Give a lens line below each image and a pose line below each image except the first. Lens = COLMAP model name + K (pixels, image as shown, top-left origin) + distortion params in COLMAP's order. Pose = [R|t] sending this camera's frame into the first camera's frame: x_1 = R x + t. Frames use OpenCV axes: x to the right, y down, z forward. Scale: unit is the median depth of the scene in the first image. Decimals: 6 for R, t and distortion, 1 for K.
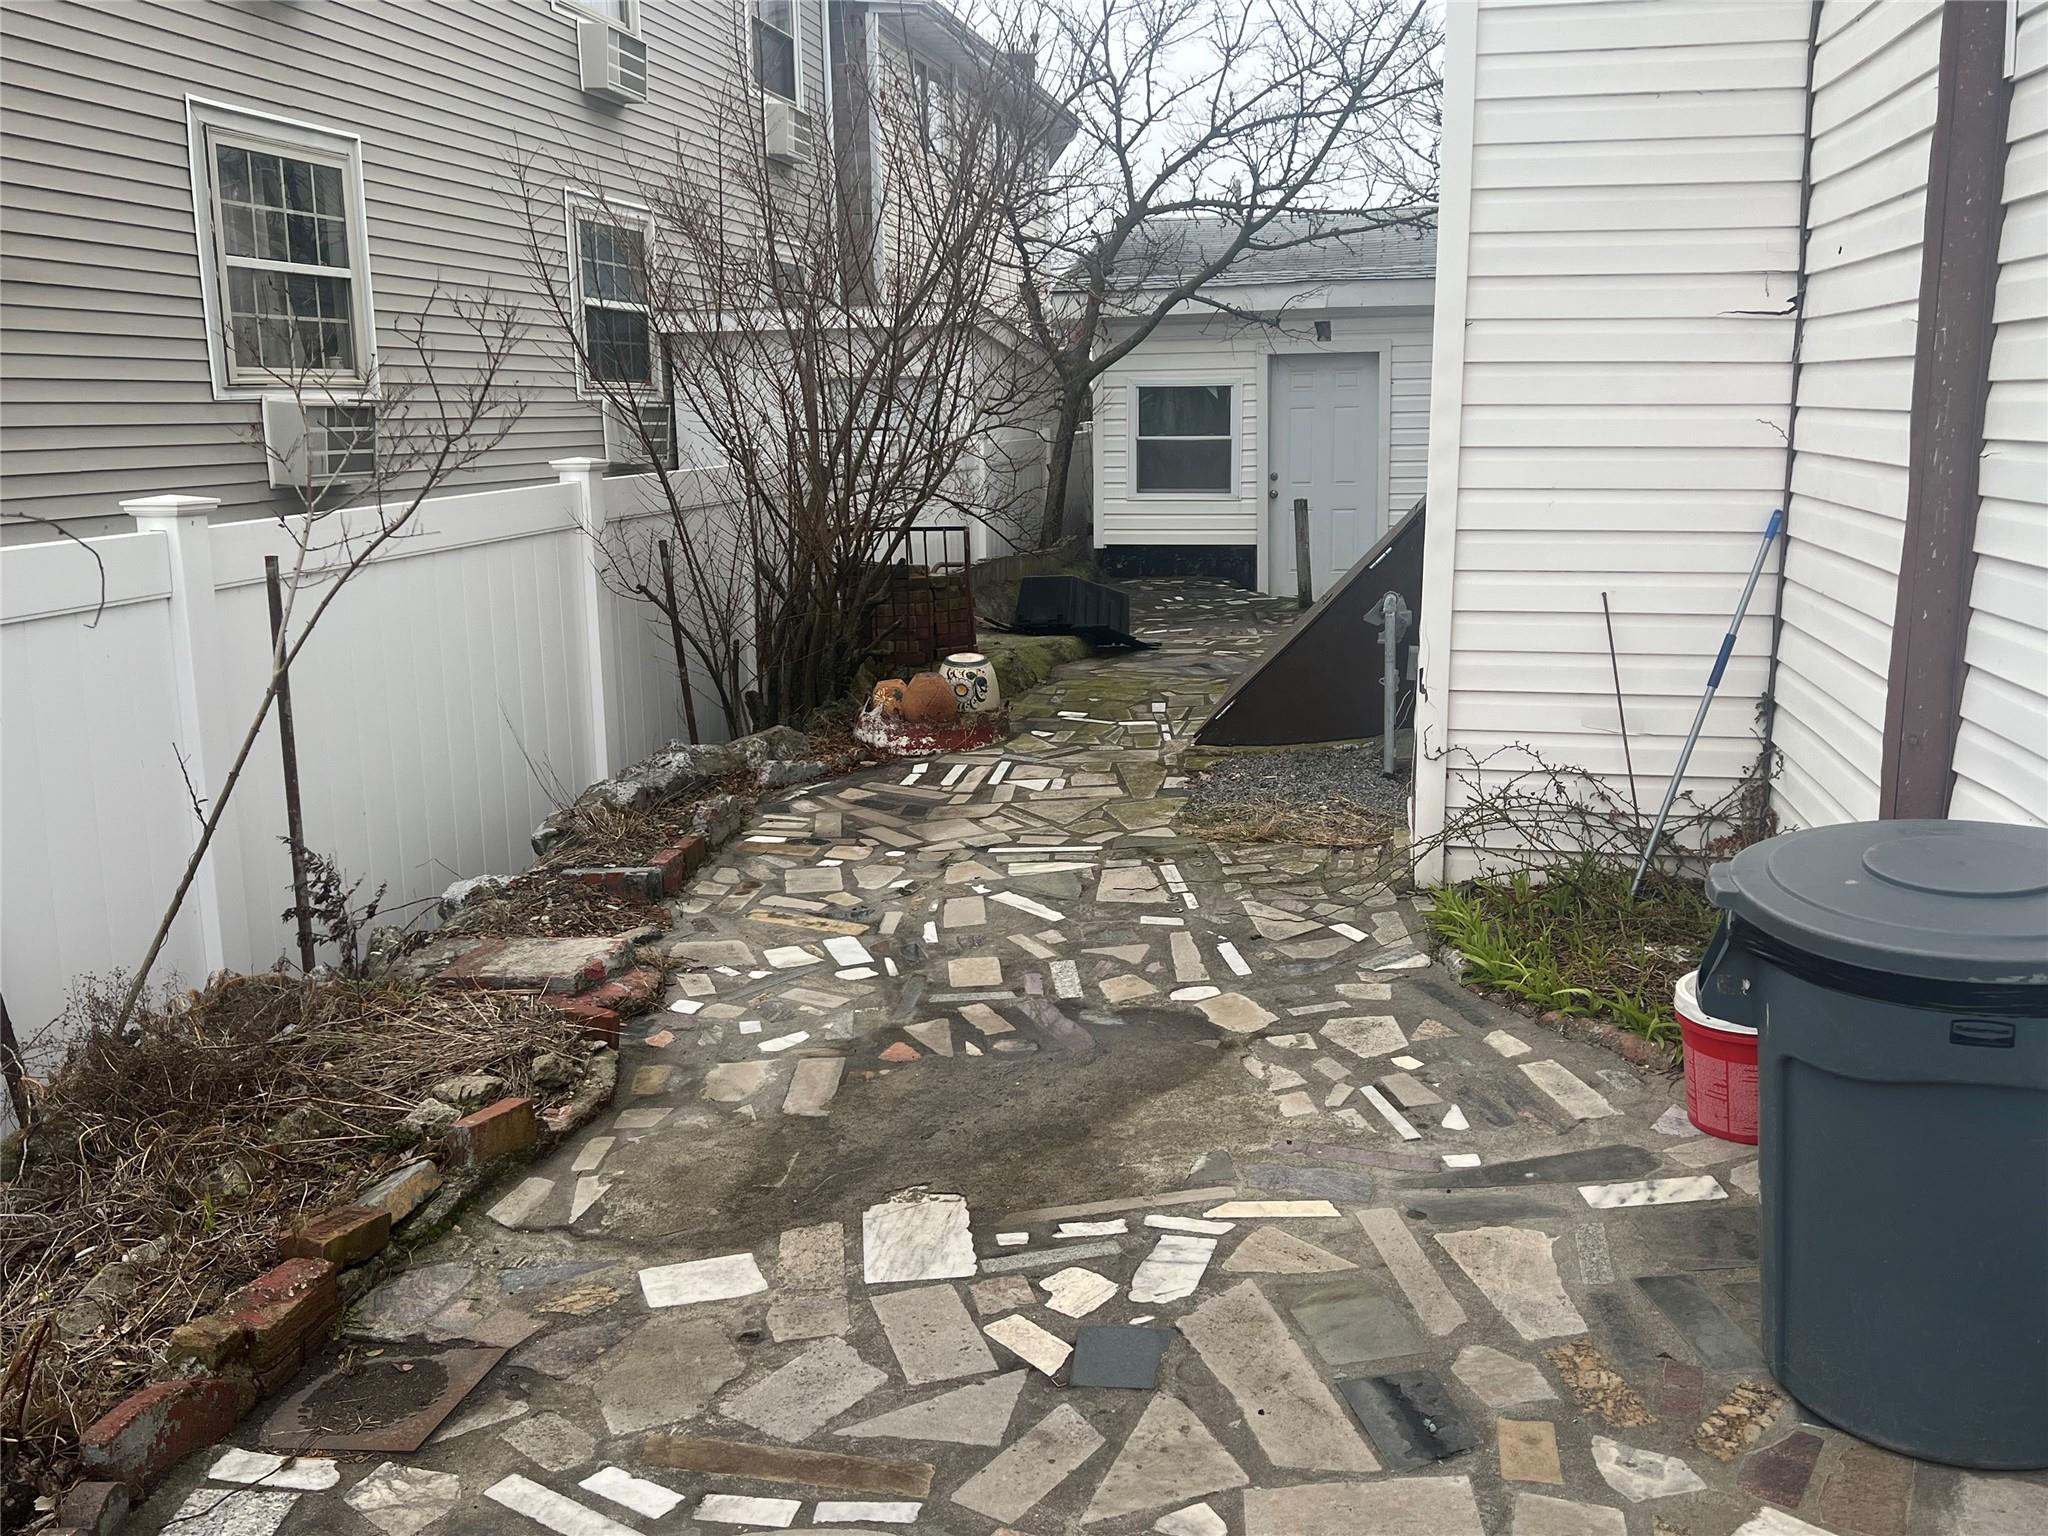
lens RADIAL K [[1791.9, 0, 1024.0], [0, 1791.9, 768.0], [0, 0, 1]] dist [0.130894, -0.182680]
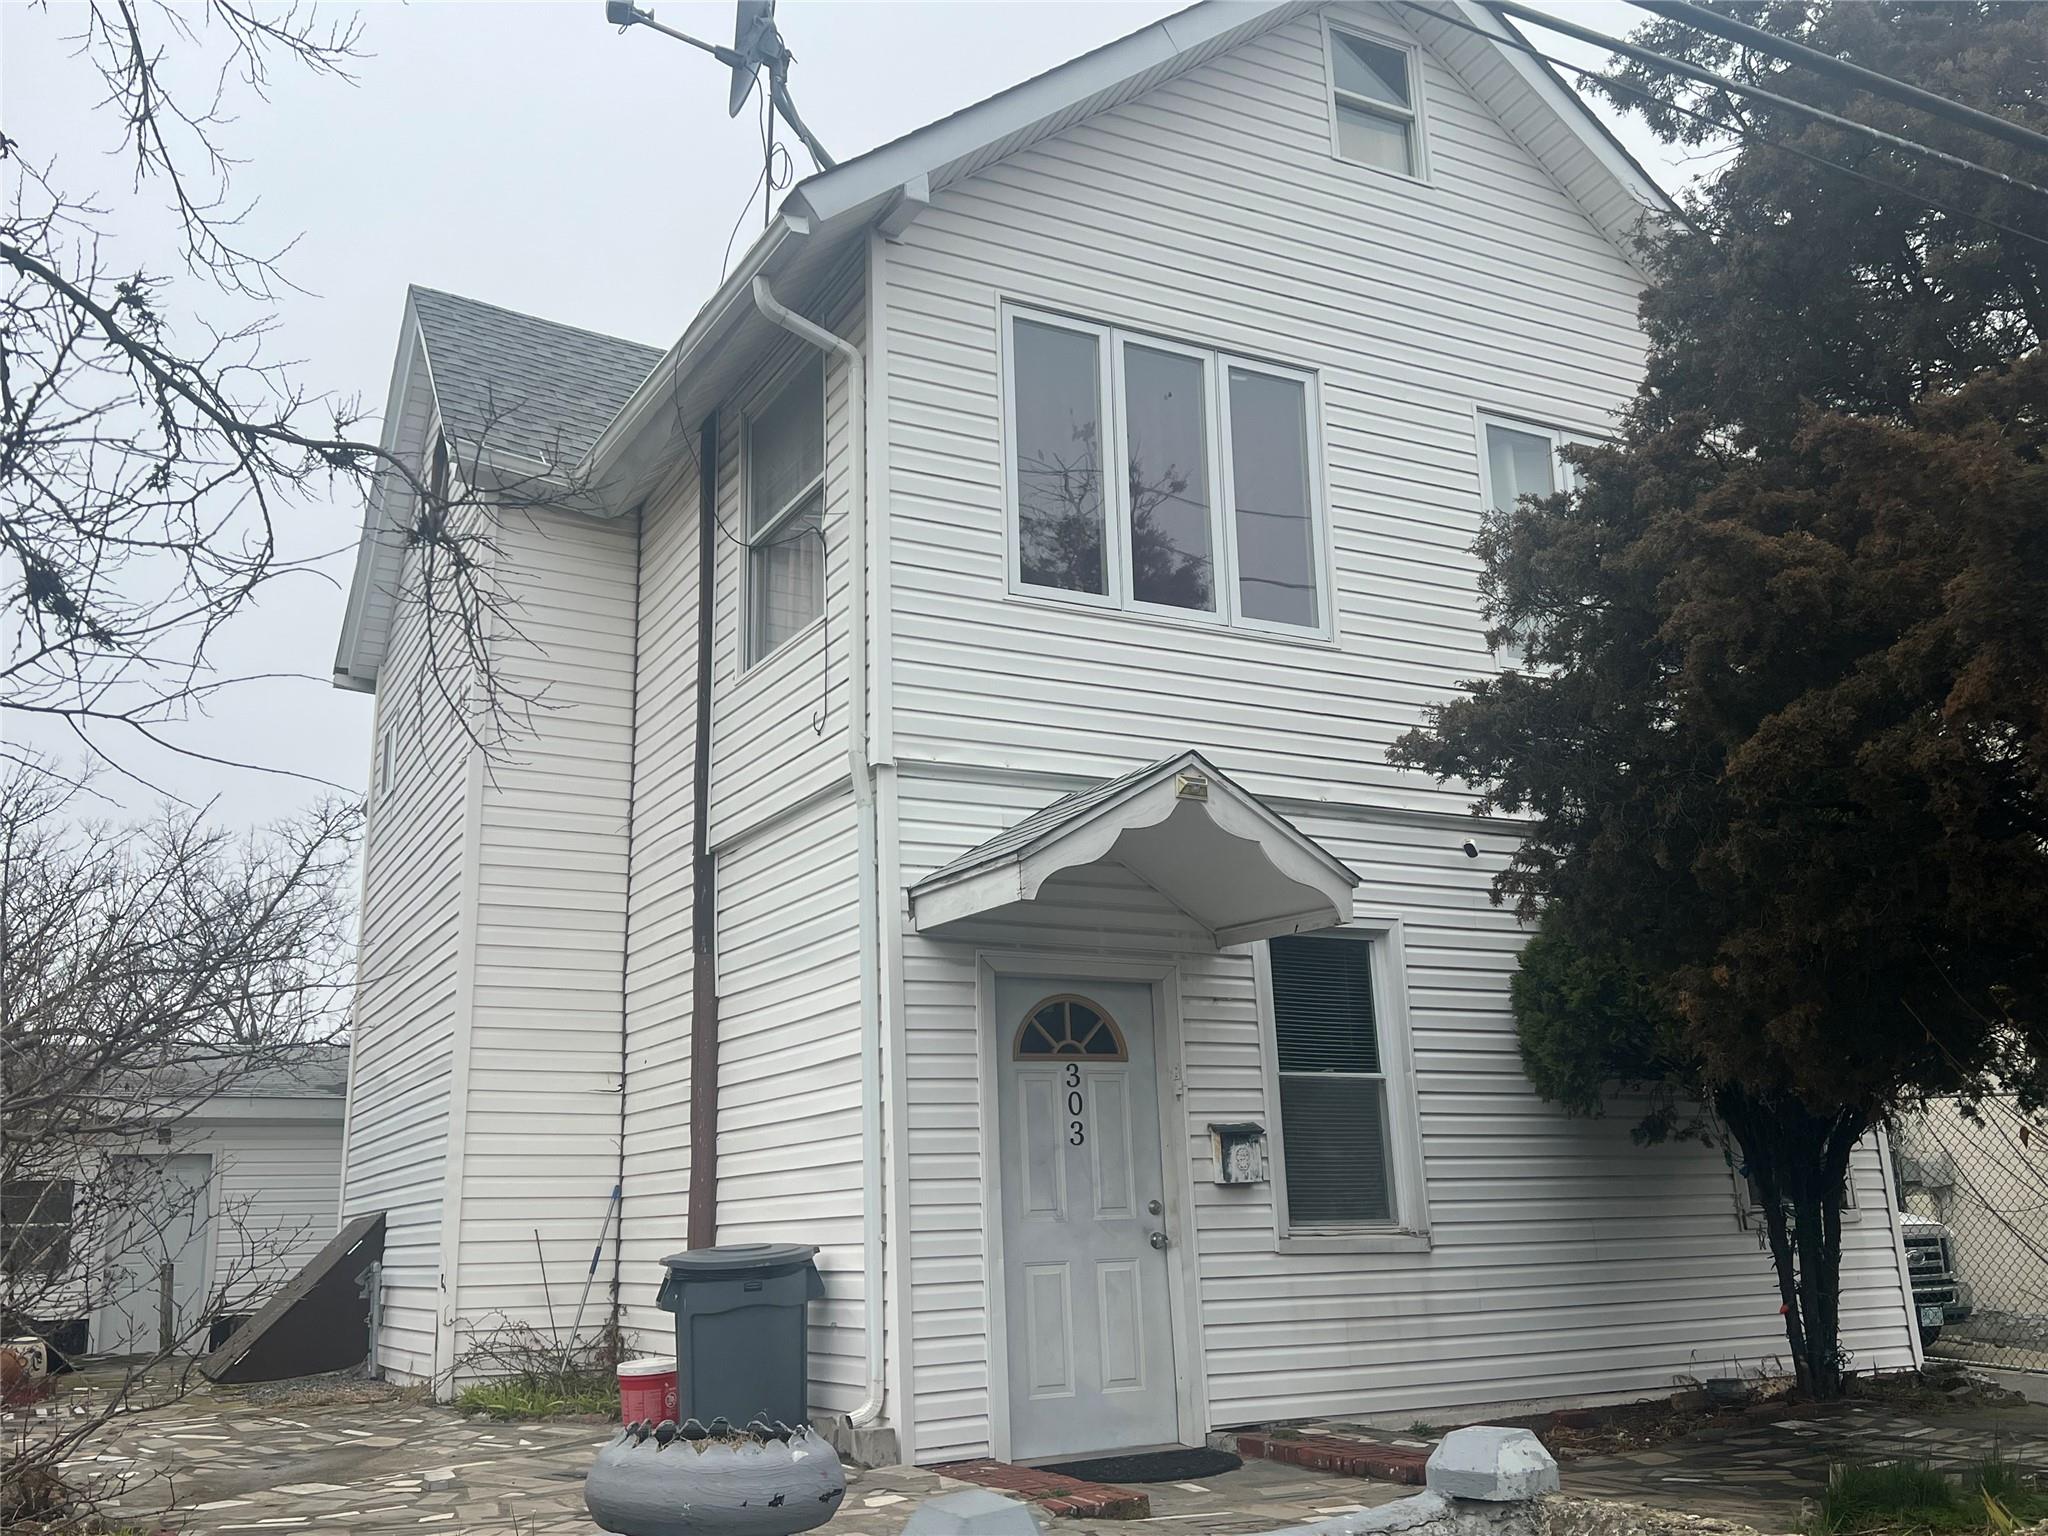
lens RADIAL K [[1791.9, 0, 1024.0], [0, 1791.9, 768.0], [0, 0, 1]] dist [0.130894, -0.182680]
pose [[0.763736, 0.155426, 0.626538, -0.587607], [0.141953, 0.906386, -0.397886, 0.309049], [-0.629728, 0.392819, 0.670176, -0.841502]]
